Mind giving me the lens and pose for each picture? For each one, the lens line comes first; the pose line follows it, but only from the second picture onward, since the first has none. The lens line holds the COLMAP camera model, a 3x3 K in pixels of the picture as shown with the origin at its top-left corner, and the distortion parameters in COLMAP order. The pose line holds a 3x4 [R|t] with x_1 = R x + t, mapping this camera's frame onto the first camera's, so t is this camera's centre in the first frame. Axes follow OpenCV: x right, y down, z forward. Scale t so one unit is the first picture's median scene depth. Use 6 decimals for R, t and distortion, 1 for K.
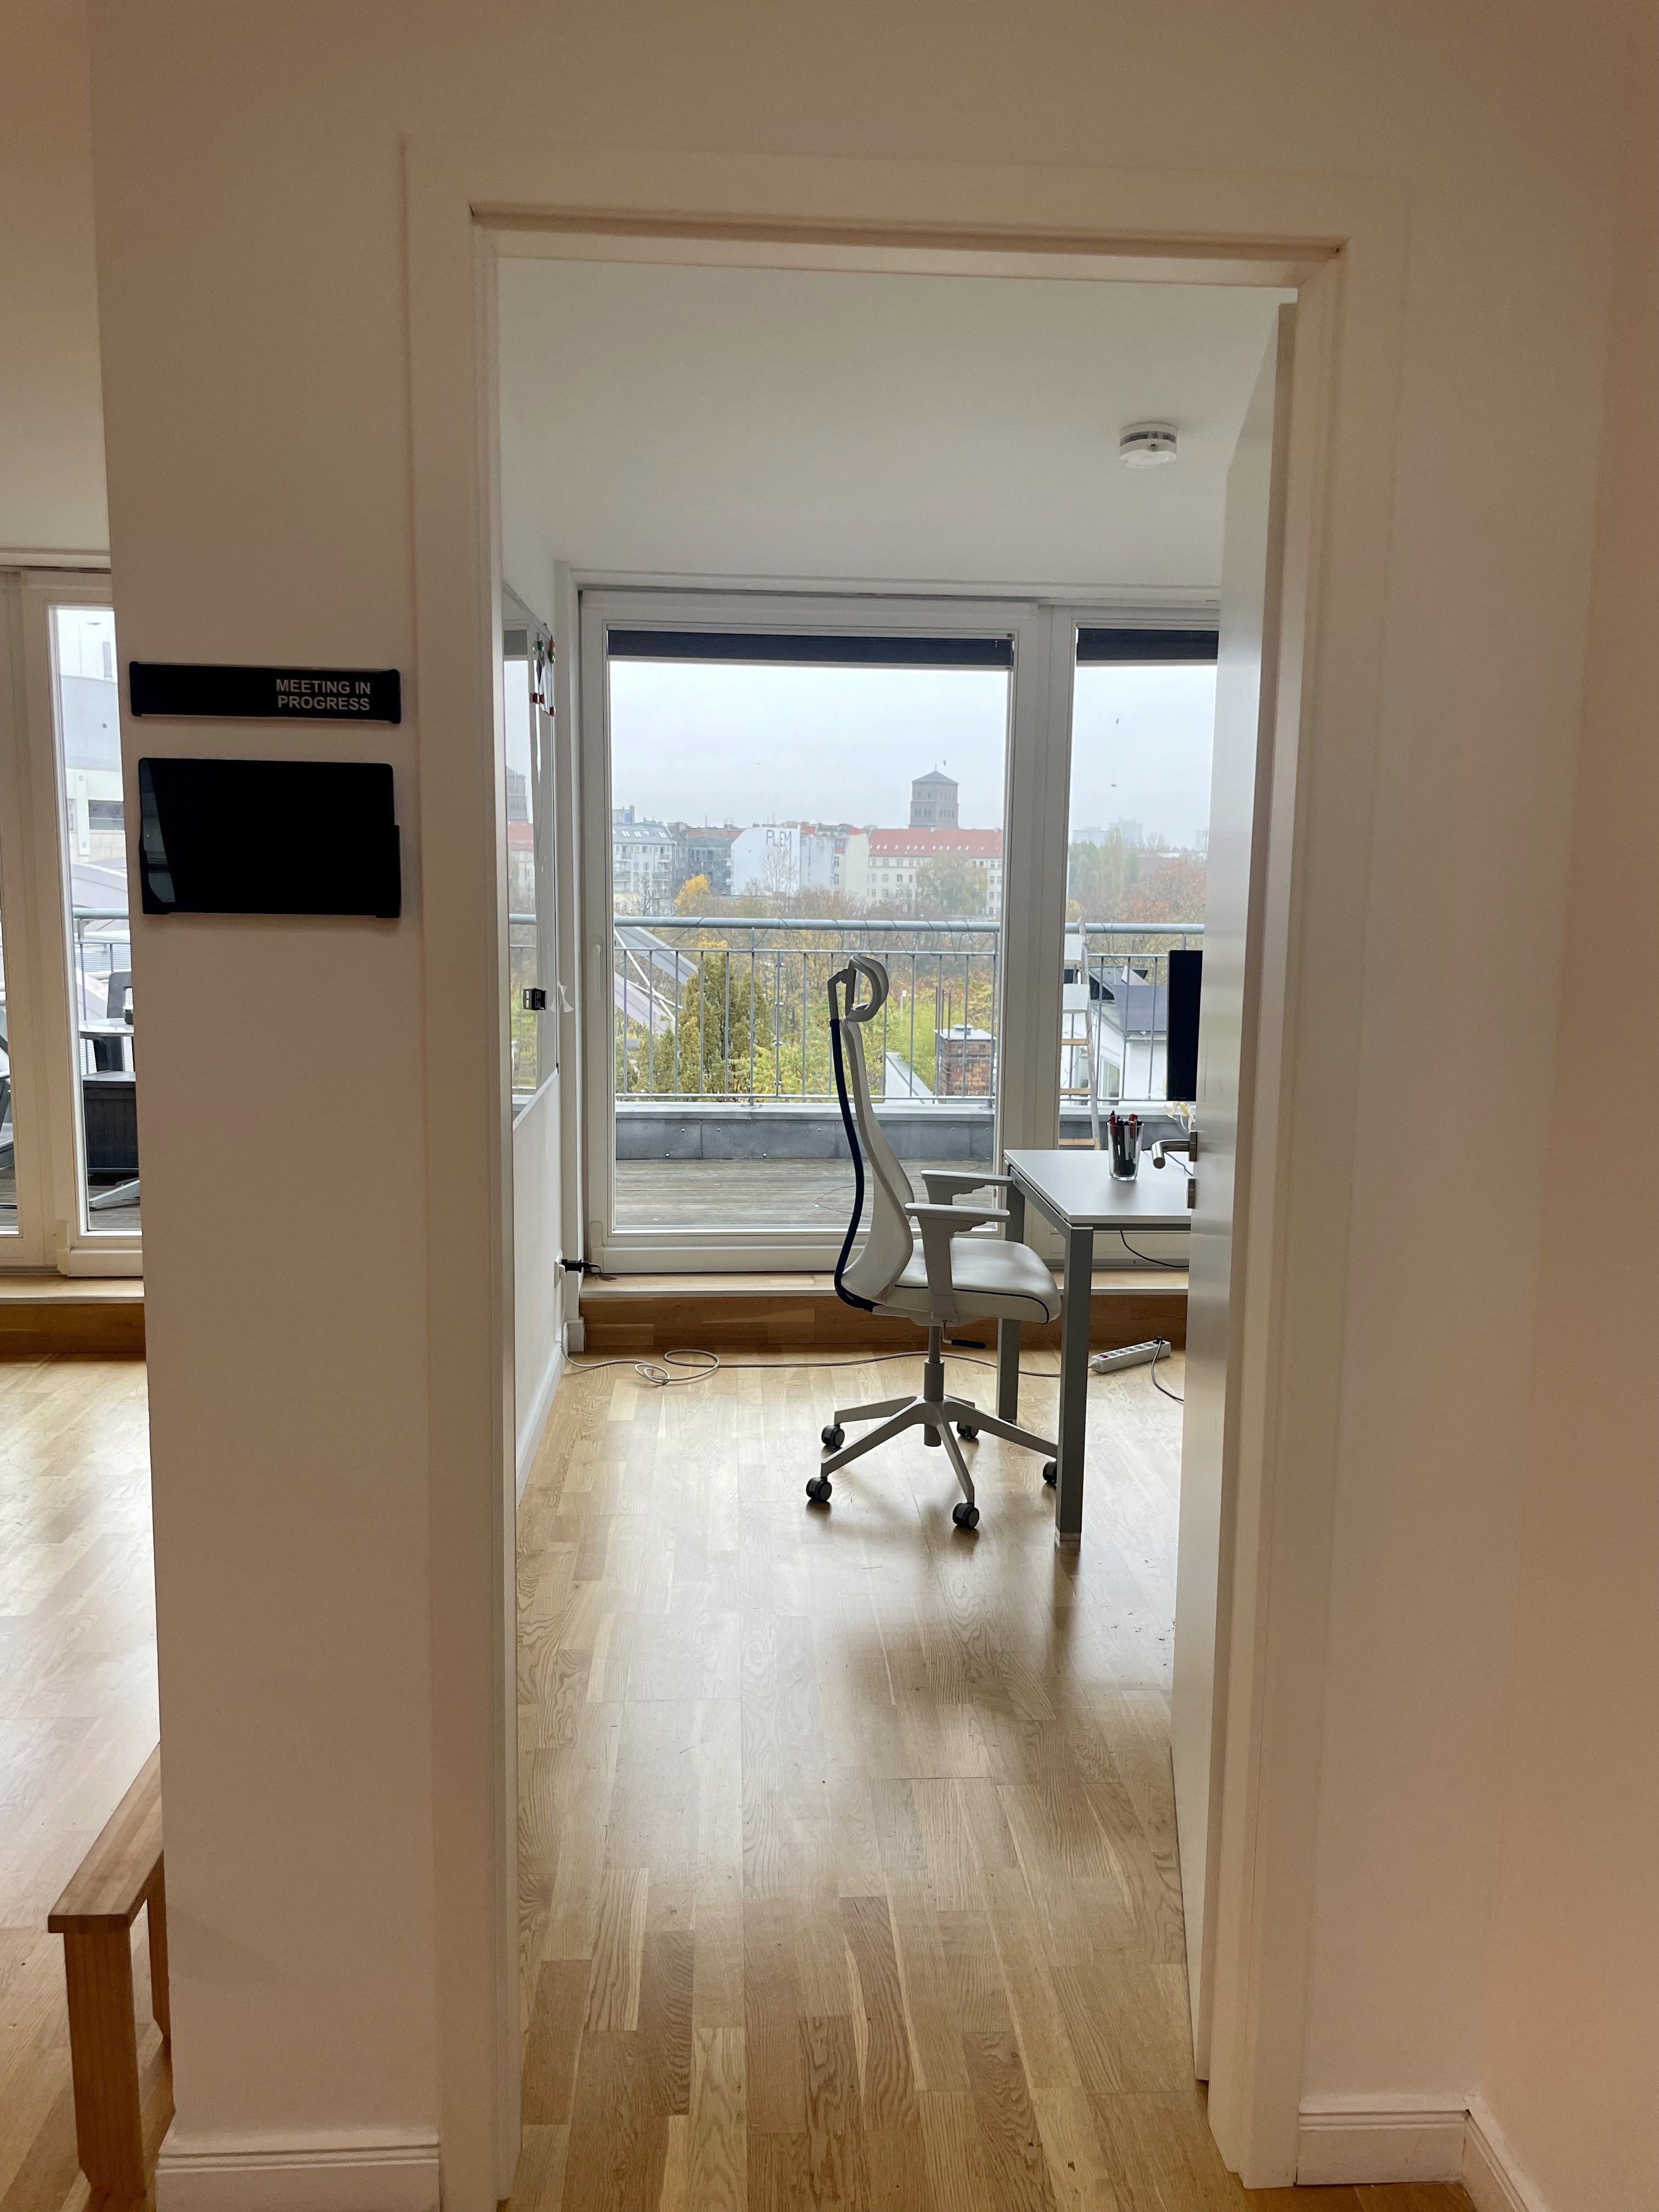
lens RADIAL K [[1688.6, 0, 829.5], [0, 1688.6, 1106.0], [0, 0, 1]] dist [0.004720, -0.000517]
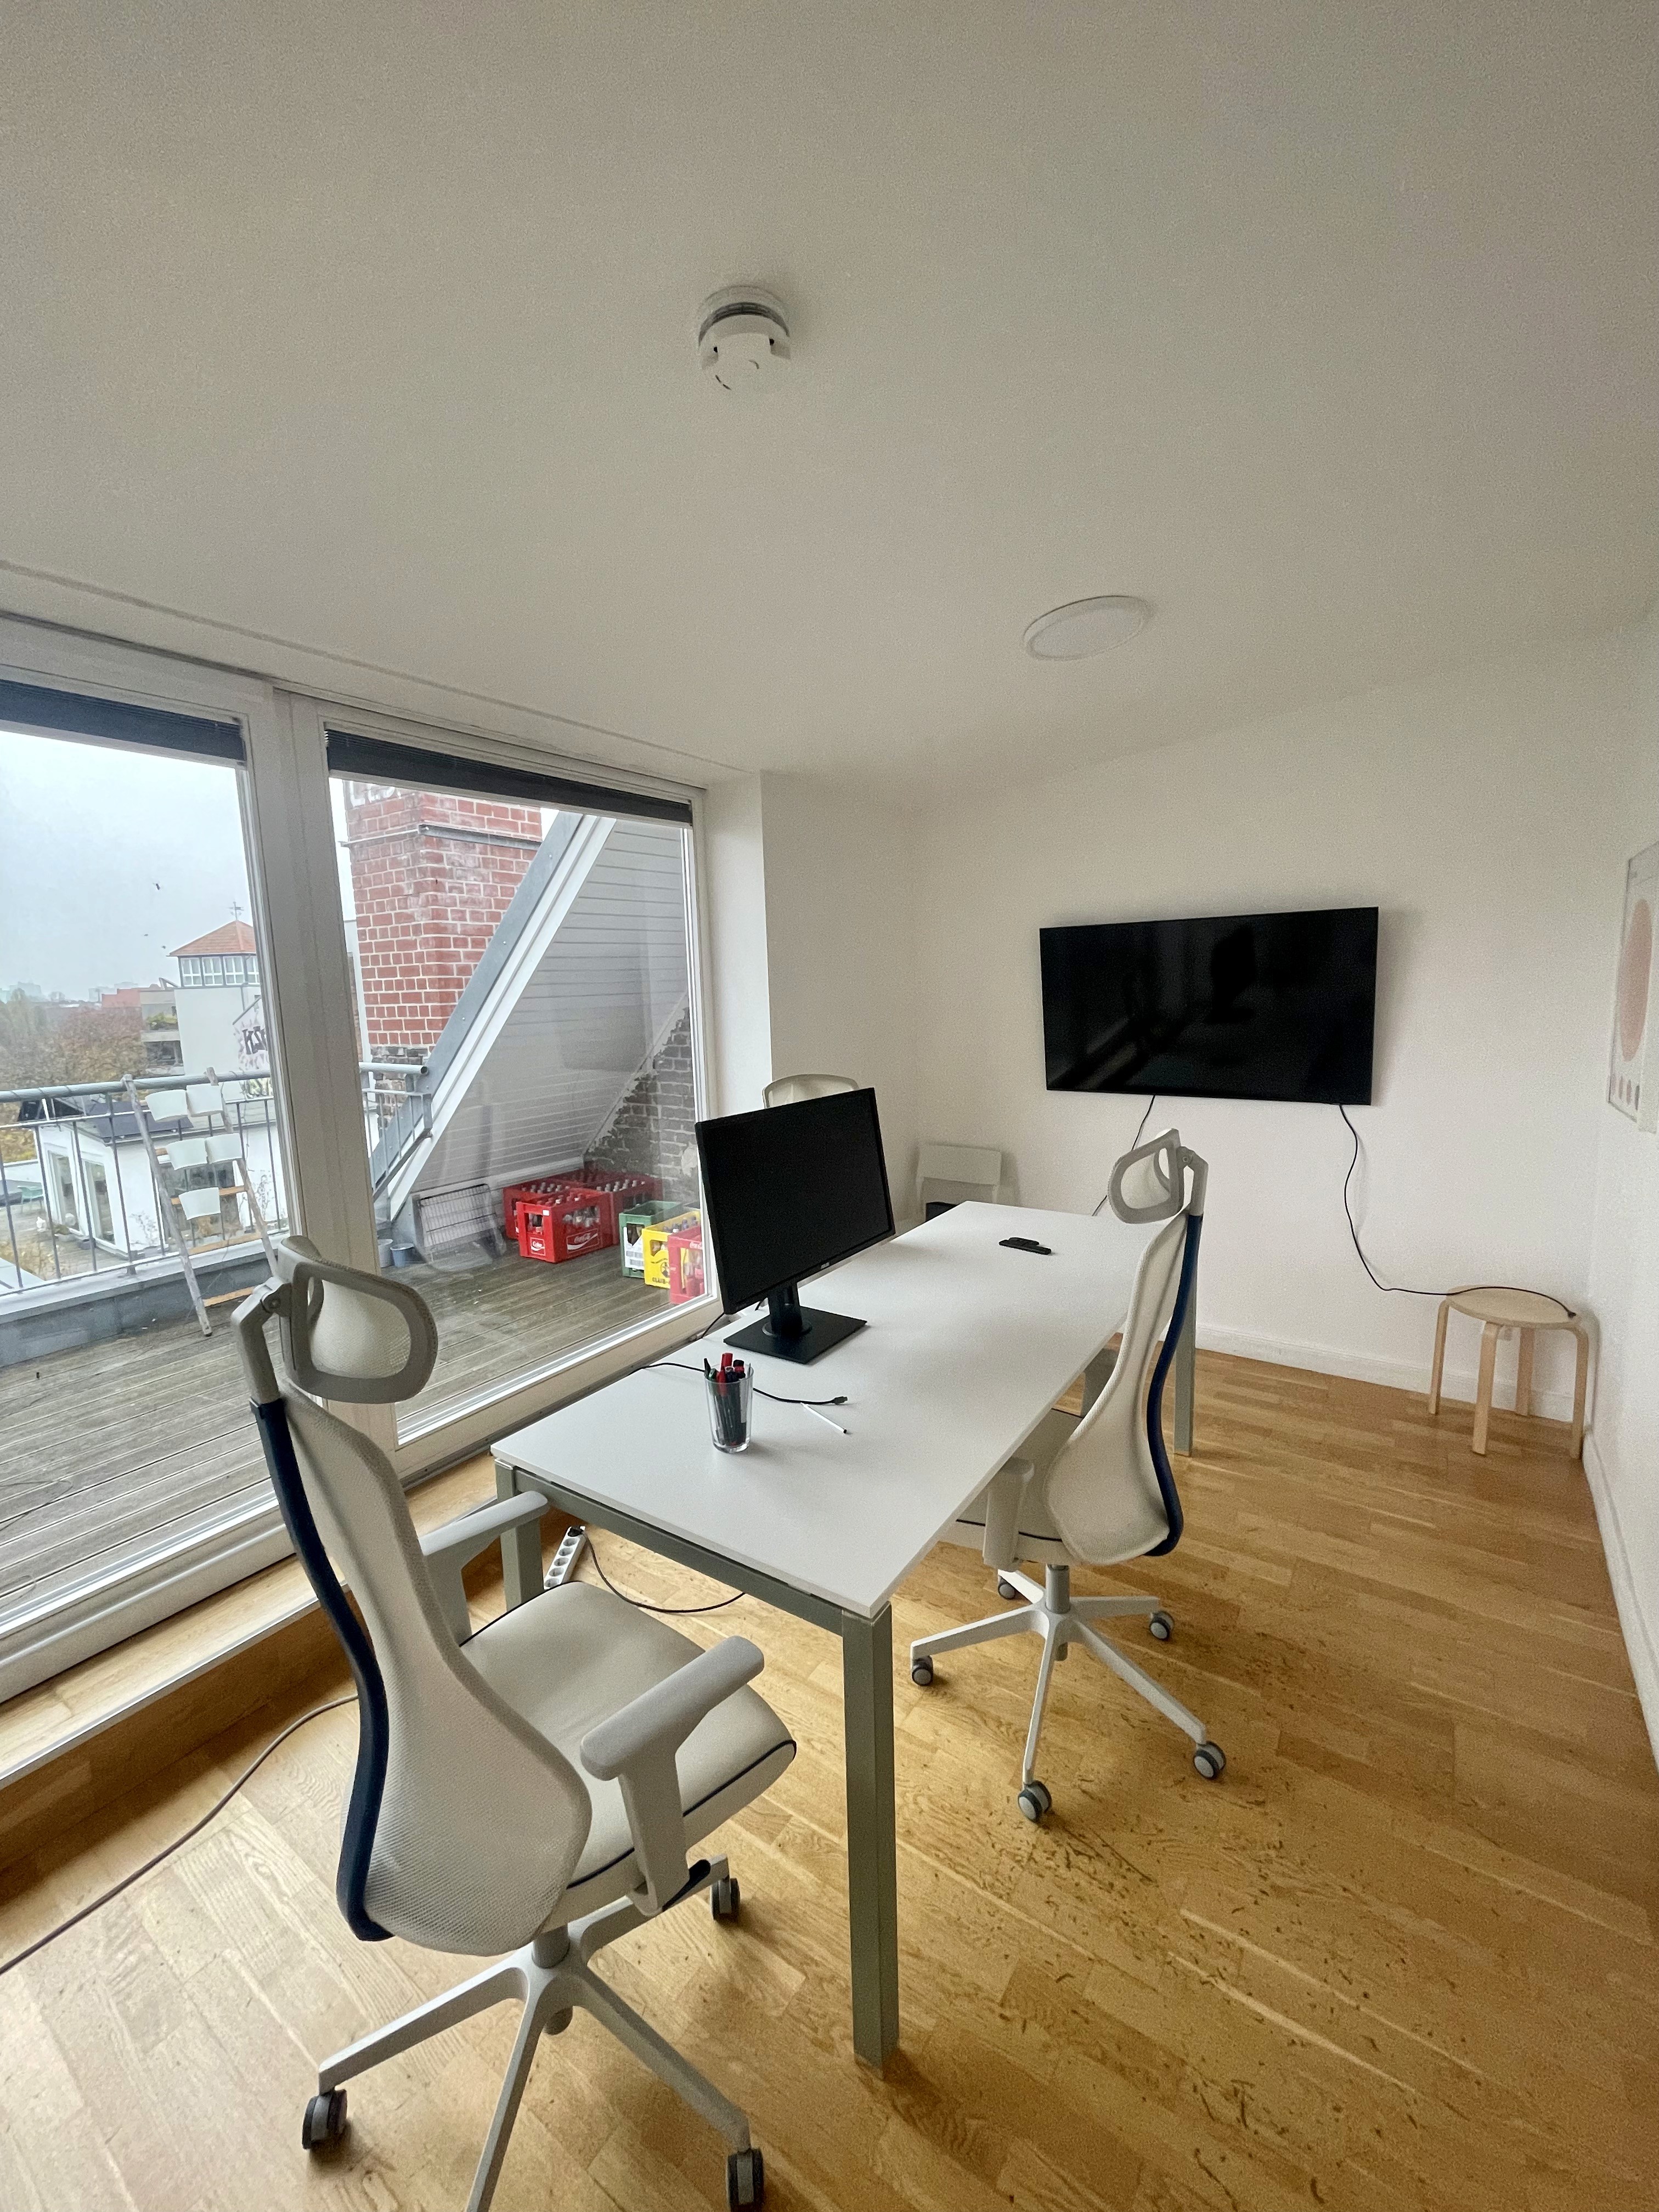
lens RADIAL K [[884.6, 0, 829.5], [0, 884.6, 1106.0], [0, 0, 1]] dist [-0.000192, 0.000049]
pose [[0.620336, -0.142795, 0.771228, -0.068687], [0.152896, 0.986440, 0.059660, -0.111094], [-0.769289, 0.080908, 0.633757, 0.674965]]
